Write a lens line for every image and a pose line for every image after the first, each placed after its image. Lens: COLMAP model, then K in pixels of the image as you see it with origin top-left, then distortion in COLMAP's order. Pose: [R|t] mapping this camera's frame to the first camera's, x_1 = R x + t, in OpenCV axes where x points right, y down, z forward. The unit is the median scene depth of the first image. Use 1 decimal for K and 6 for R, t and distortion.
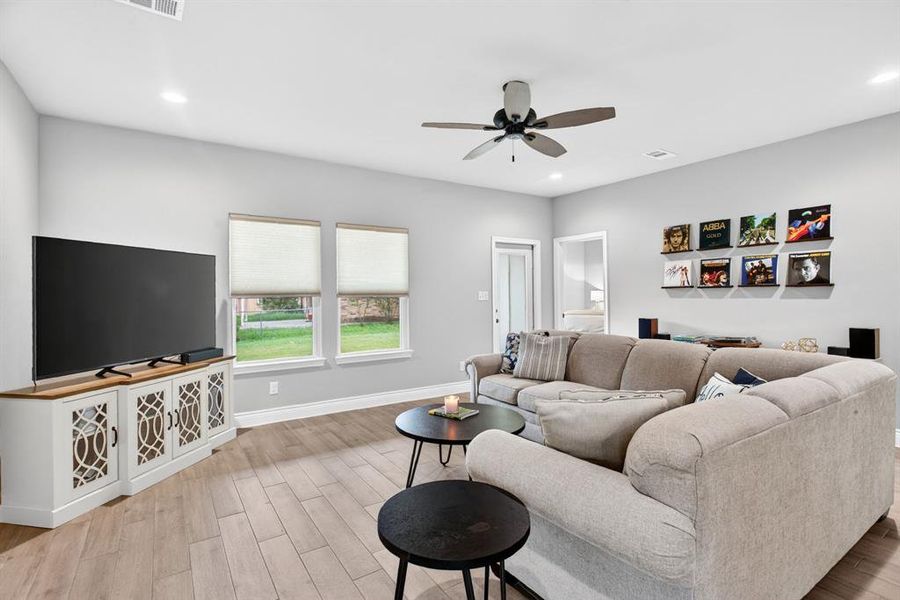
lens RADIAL K [[447.5, 0, 446.2], [0, 447.5, 293.9], [0, 0, 1]] dist [0.003613, -0.001520]
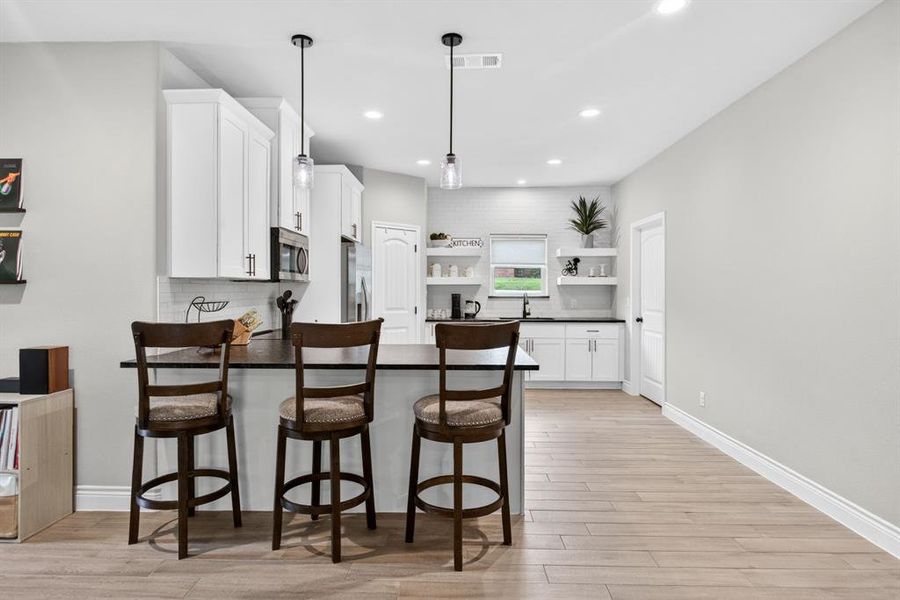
lens RADIAL K [[510.7, 0, 449.6], [0, 510.7, 293.1], [0, 0, 1]] dist [0.006633, -0.000890]
pose [[0.581753, 0.006724, 0.813337, 0.611333], [-0.007686, 0.999967, -0.002770, -0.007209], [-0.813329, -0.004640, 0.581786, 0.062801]]
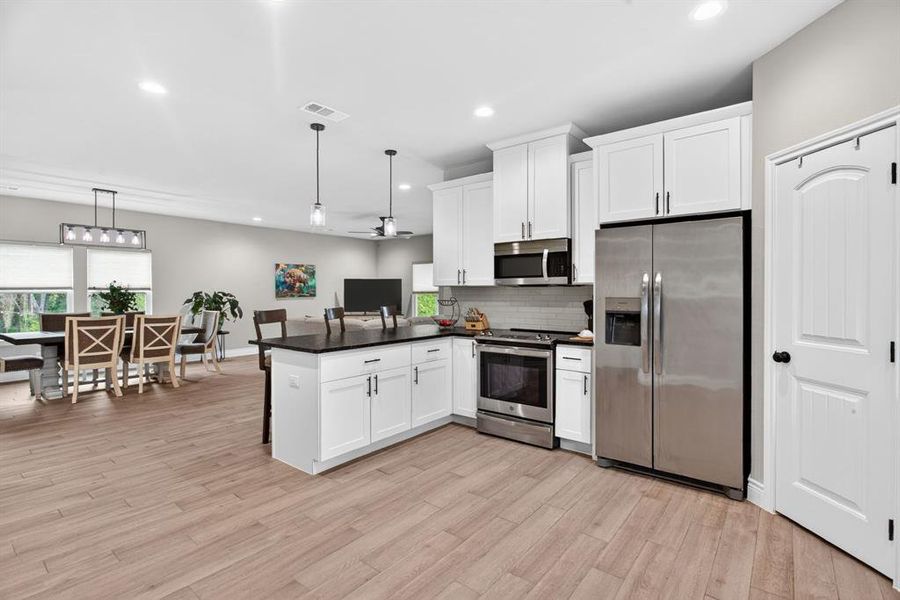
lens RADIAL K [[431.2, 0, 453.4], [0, 431.2, 293.9], [0, 0, 1]] dist [-0.012820, 0.006691]
pose [[0.300136, 0.013534, -0.953800, 2.174783], [-0.002281, 0.999907, 0.013470, -0.026278], [0.953894, -0.001868, 0.300139, 0.491463]]
